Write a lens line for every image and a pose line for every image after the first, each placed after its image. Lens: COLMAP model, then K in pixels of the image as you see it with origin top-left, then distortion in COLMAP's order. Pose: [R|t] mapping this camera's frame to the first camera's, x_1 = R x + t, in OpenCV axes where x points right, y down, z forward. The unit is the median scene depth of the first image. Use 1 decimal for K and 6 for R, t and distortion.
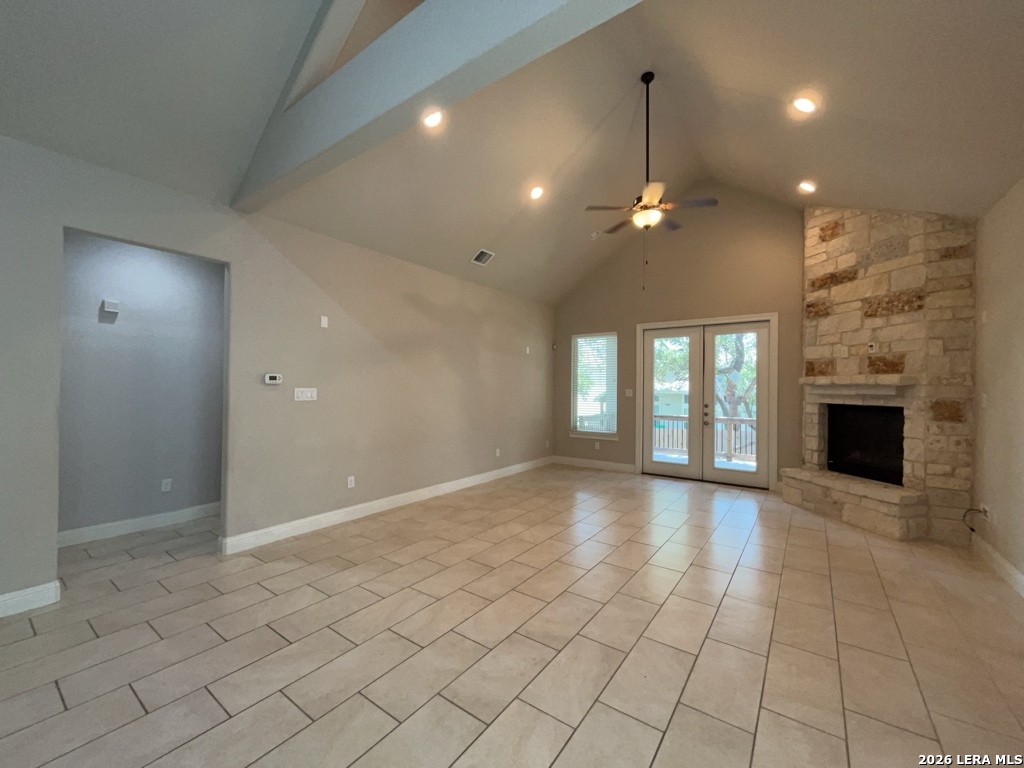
lens RADIAL K [[413.3, 0, 515.4], [0, 413.3, 384.4], [0, 0, 1]] dist [-0.002171, 0.000056]
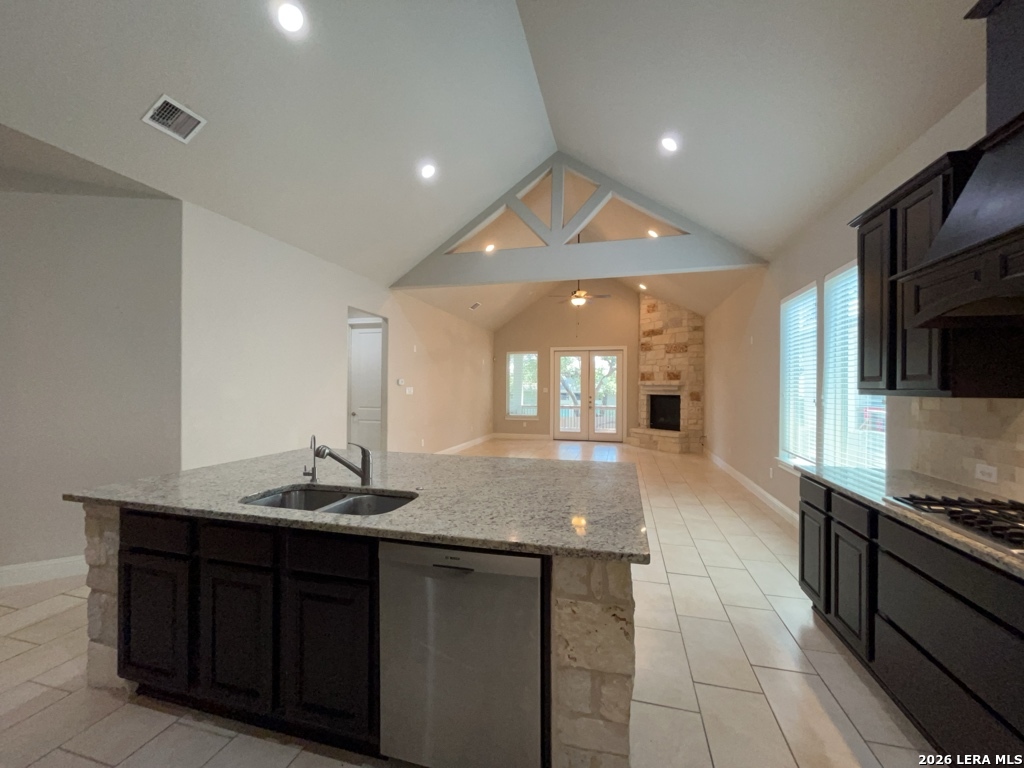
lens RADIAL K [[413.3, 0, 511.1], [0, 413.3, 386.9], [0, 0, 1]] dist [-0.002171, 0.000056]
pose [[0.936477, -0.001590, 0.350725, -0.583338], [-0.000045, 0.999989, 0.004654, 0.000465], [-0.350729, -0.004374, 0.936467, -0.643165]]
